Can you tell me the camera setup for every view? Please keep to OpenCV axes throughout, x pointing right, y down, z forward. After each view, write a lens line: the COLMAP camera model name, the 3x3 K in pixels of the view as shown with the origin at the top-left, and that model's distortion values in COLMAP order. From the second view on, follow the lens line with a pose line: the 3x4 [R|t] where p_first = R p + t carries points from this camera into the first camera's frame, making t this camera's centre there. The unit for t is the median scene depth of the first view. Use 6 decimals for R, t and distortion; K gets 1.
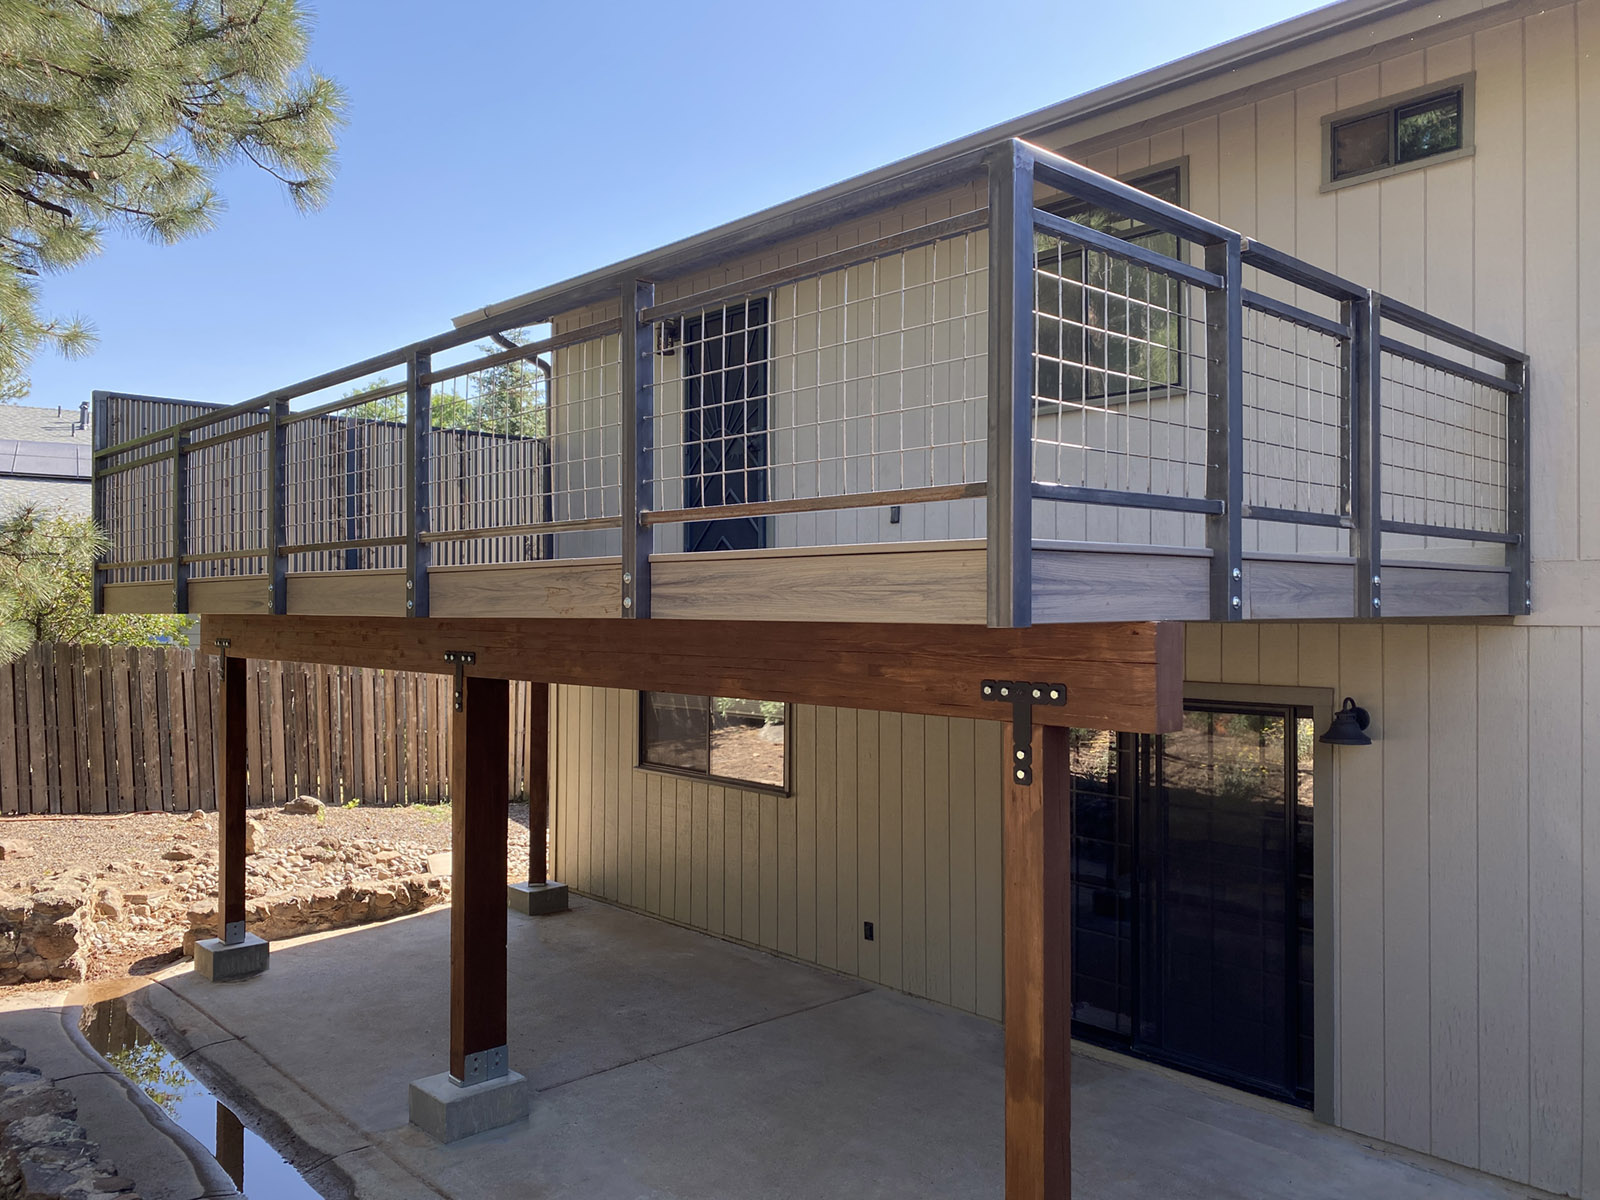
lens RADIAL K [[1212.3, 0, 799.1], [0, 1212.3, 600.8], [0, 0, 1]] dist [0.034721, 0.001962]
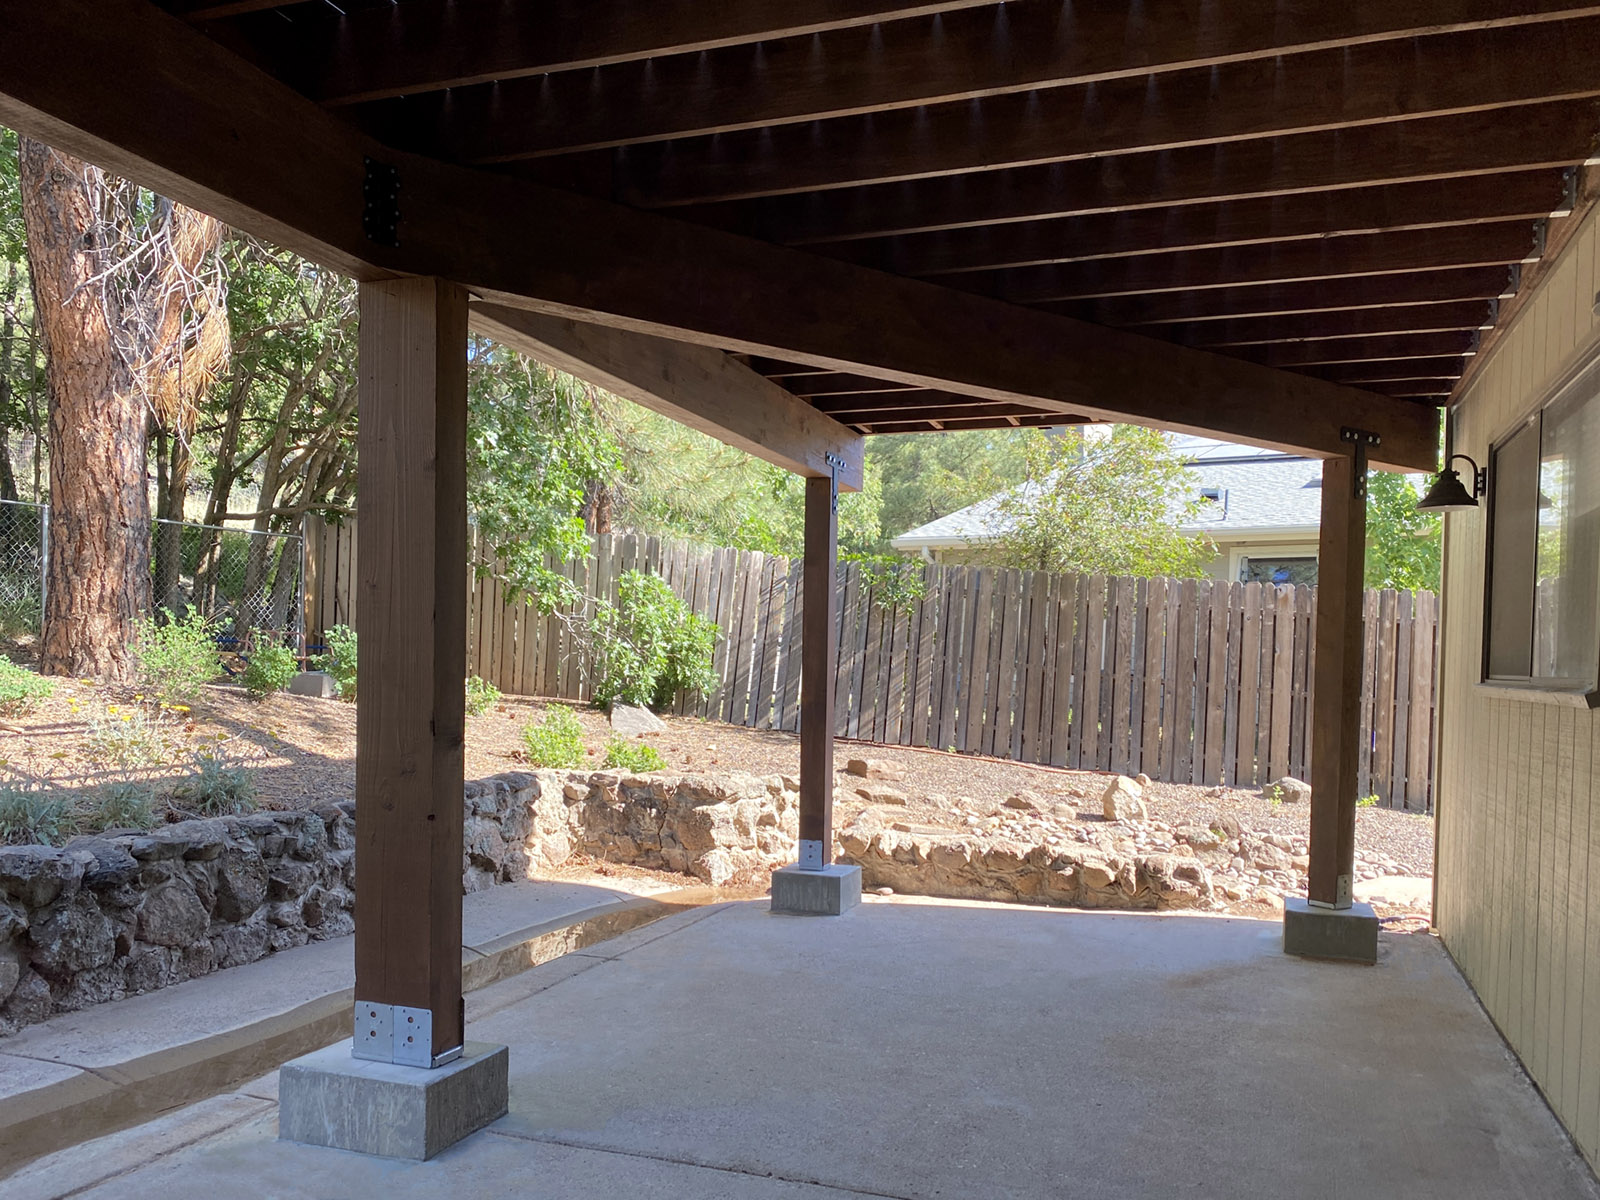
lens RADIAL K [[1299.0, 0, 799.1], [0, 1299.0, 603.9], [0, 0, 1]] dist [0.056770, 0.005174]
pose [[0.459624, -0.035920, -0.887387, 0.204089], [-0.011003, 0.998875, -0.046131, 0.136509], [0.888046, 0.030967, 0.458711, 0.550252]]
